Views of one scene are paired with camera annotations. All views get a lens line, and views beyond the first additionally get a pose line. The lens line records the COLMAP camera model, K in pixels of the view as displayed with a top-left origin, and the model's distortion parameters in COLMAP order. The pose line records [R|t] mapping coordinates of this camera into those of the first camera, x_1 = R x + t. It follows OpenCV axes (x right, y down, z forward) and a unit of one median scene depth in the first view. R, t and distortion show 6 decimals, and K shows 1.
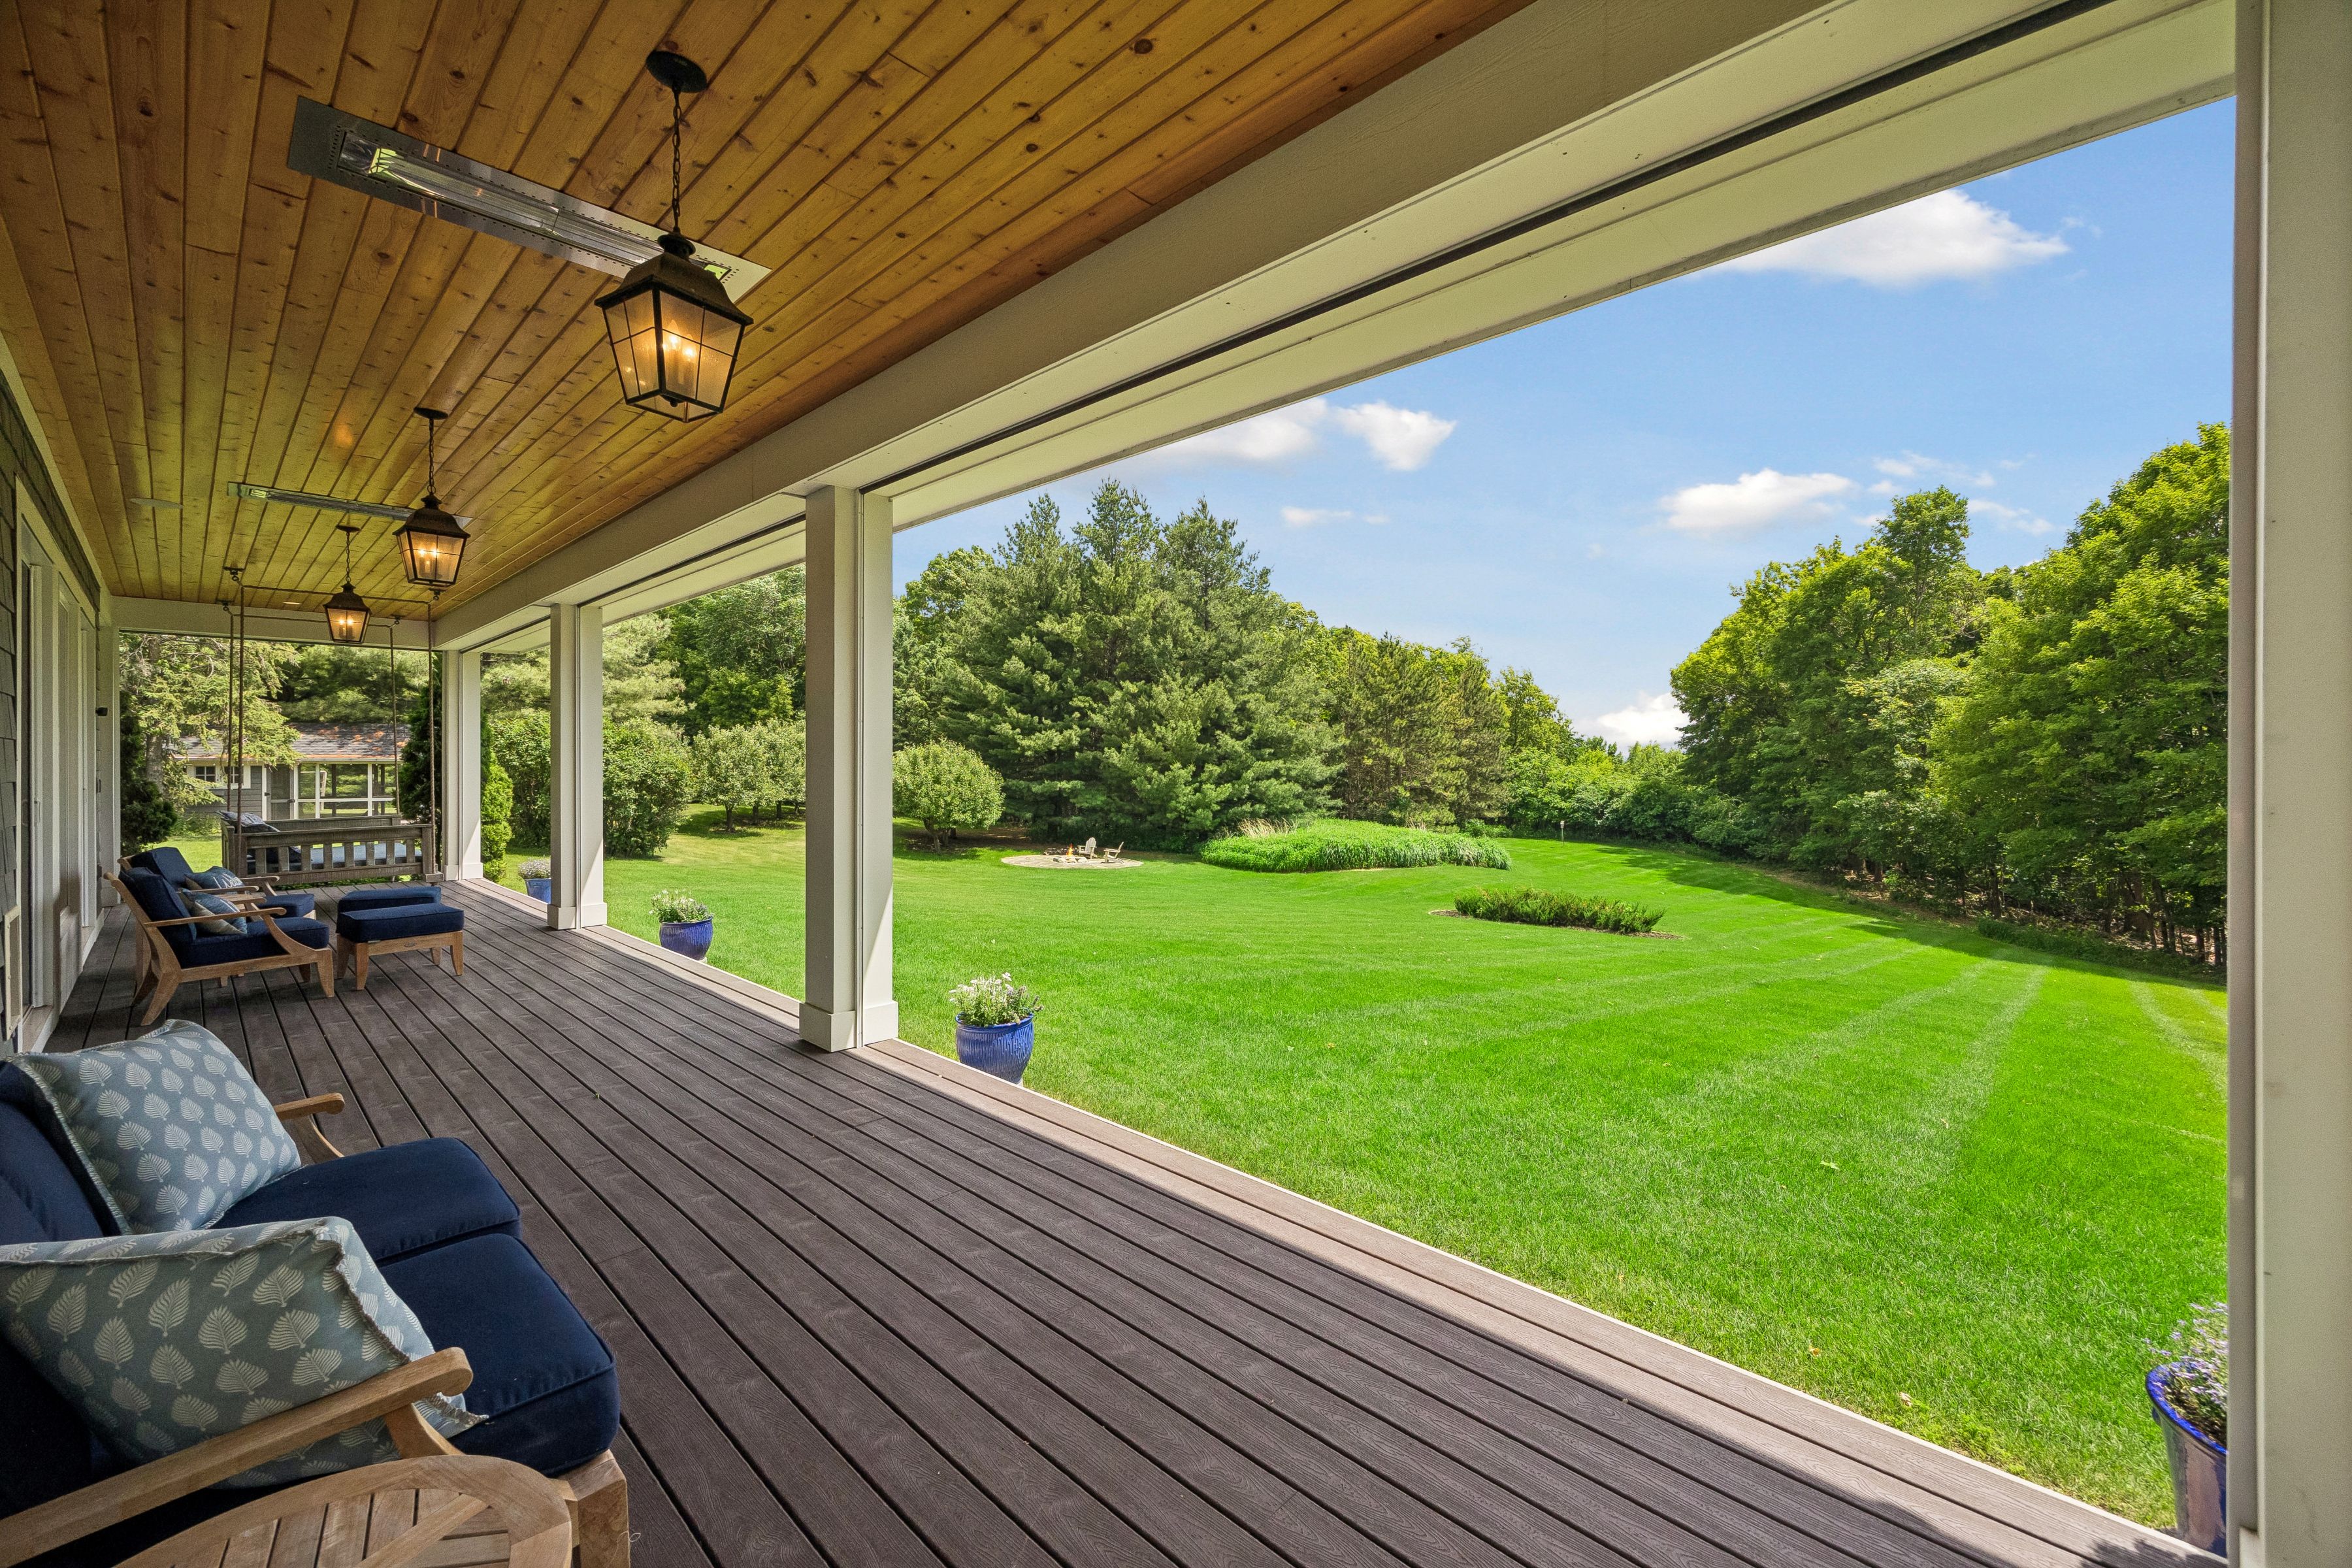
lens RADIAL K [[945.7, 0, 1177.2], [0, 945.7, 766.3], [0, 0, 1]] dist [0.020096, -0.000040]
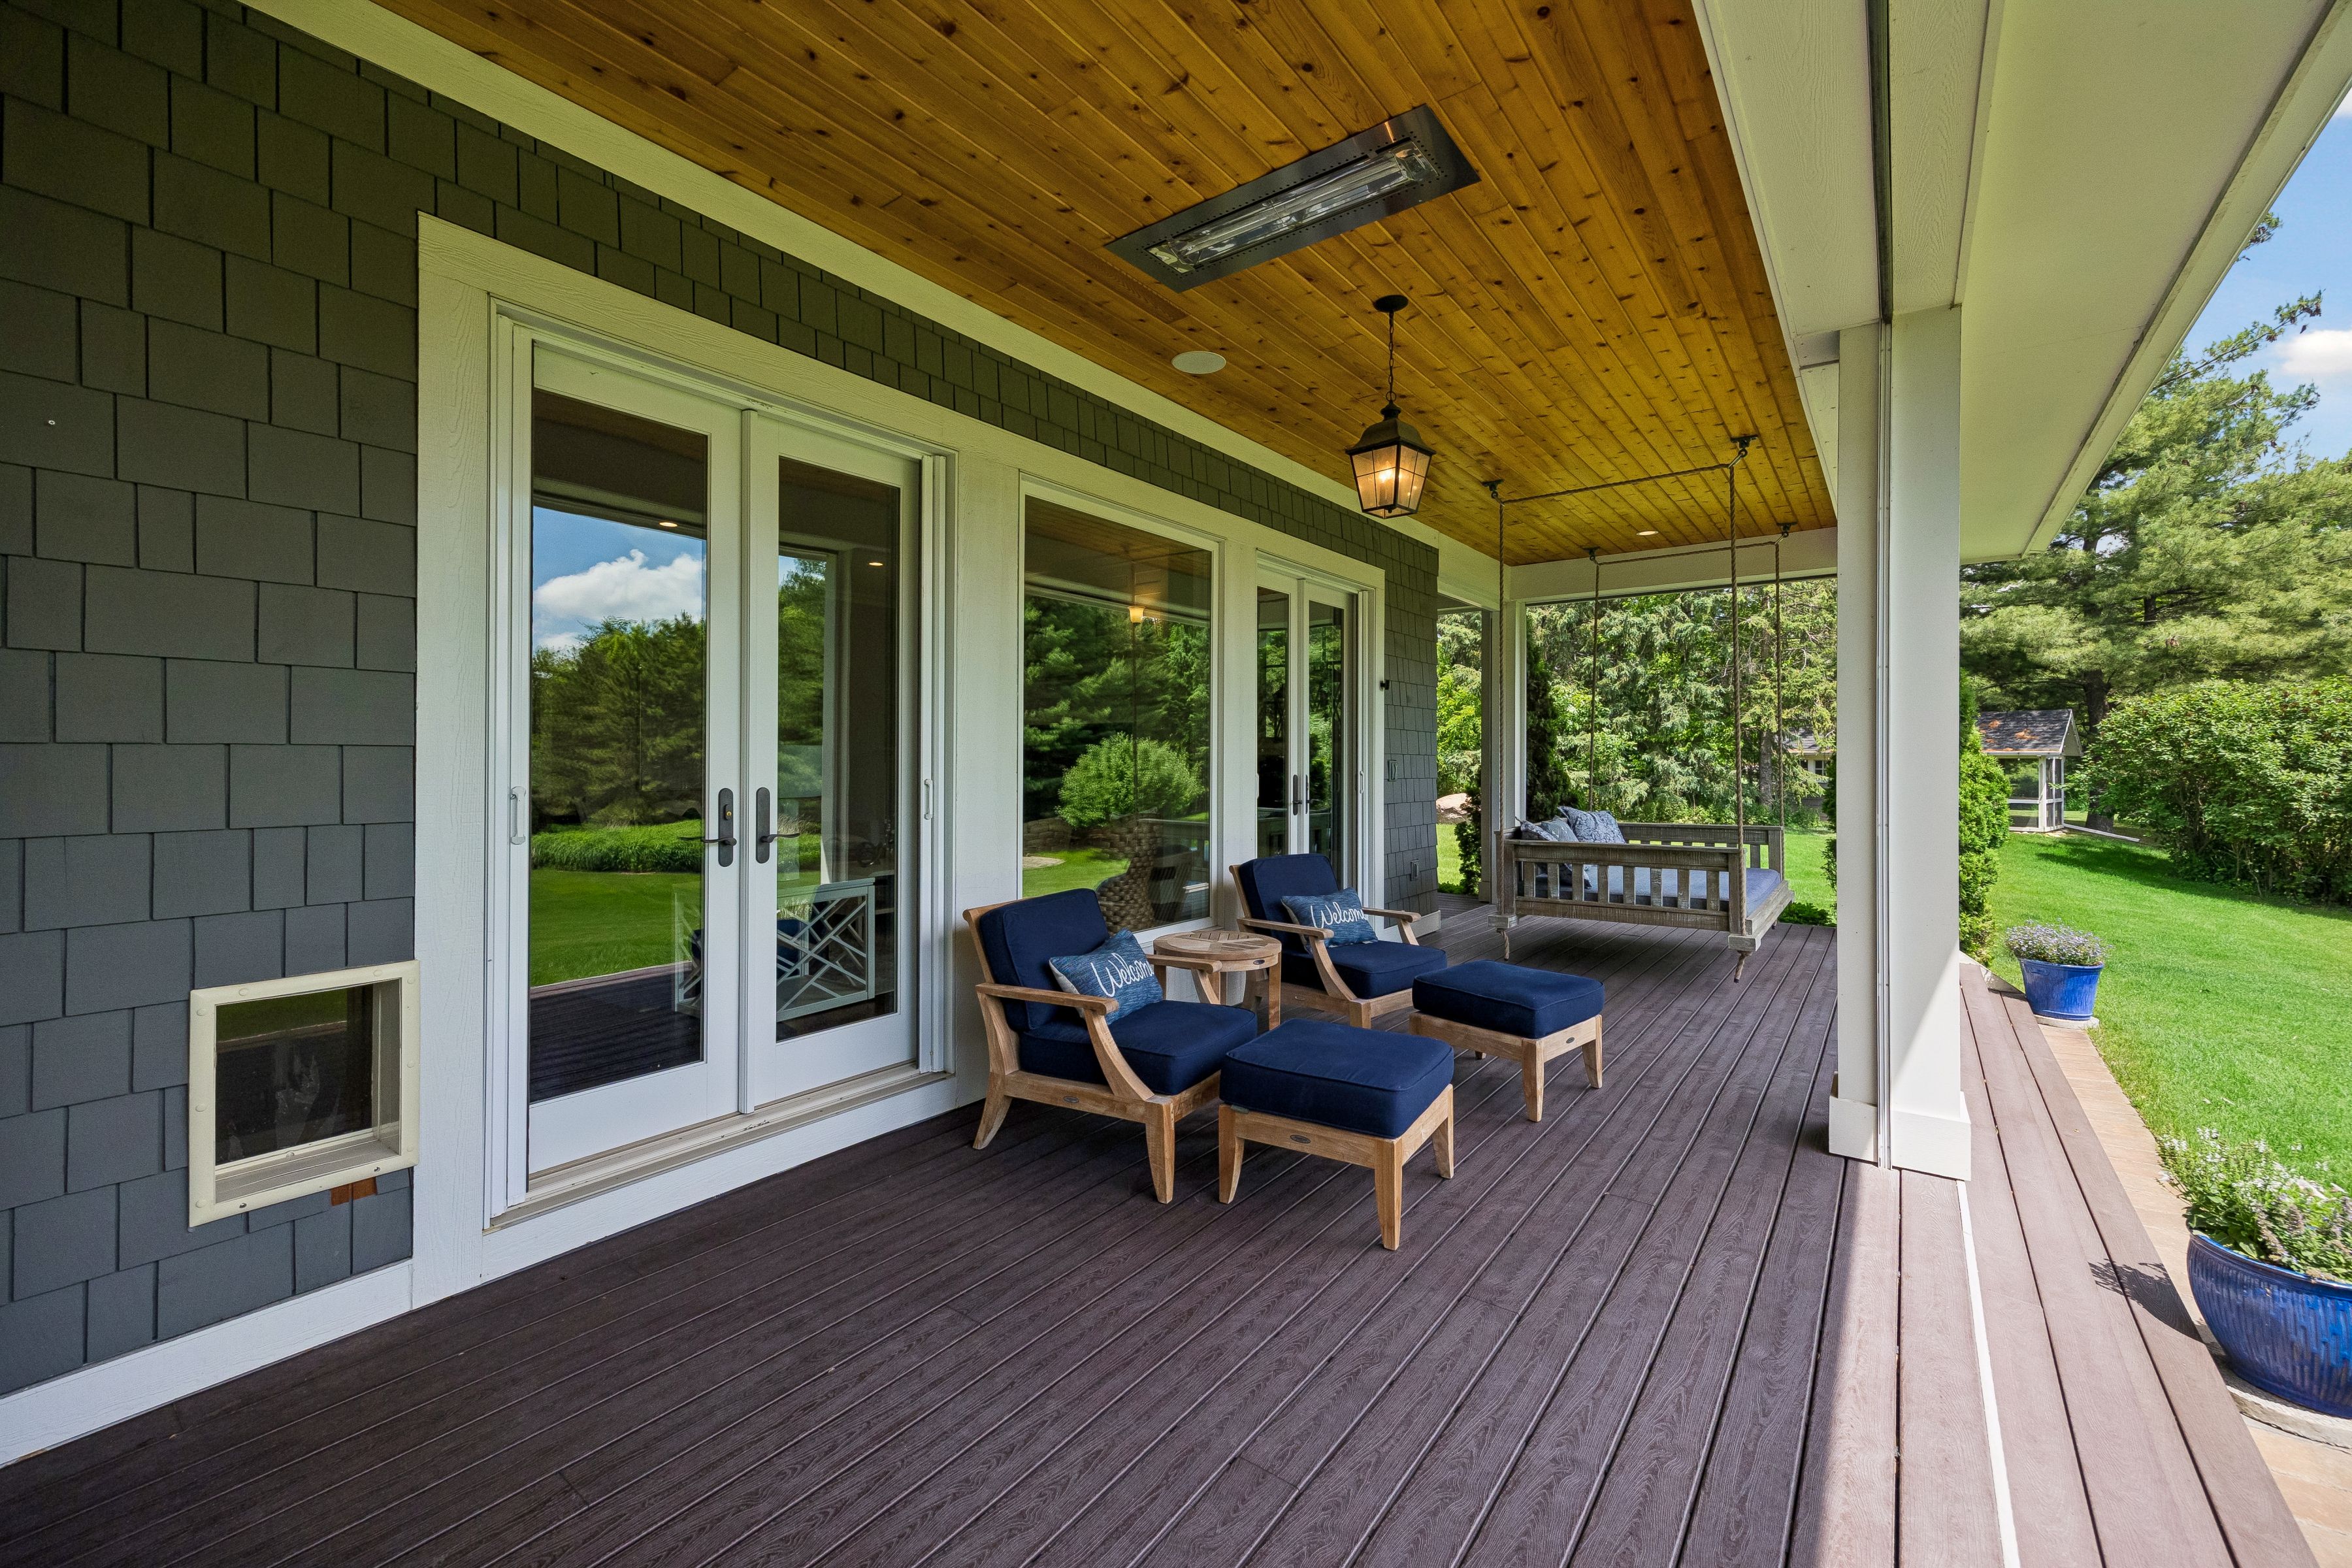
lens RADIAL K [[945.7, 0, 1177.2], [0, 945.7, 766.3], [0, 0, 1]] dist [0.020096, -0.000040]
pose [[0.112235, 0.006852, -0.993658, -0.108544], [-0.006582, 0.999959, 0.006152, 0.004173], [0.993660, 0.005850, 0.112276, 0.262900]]
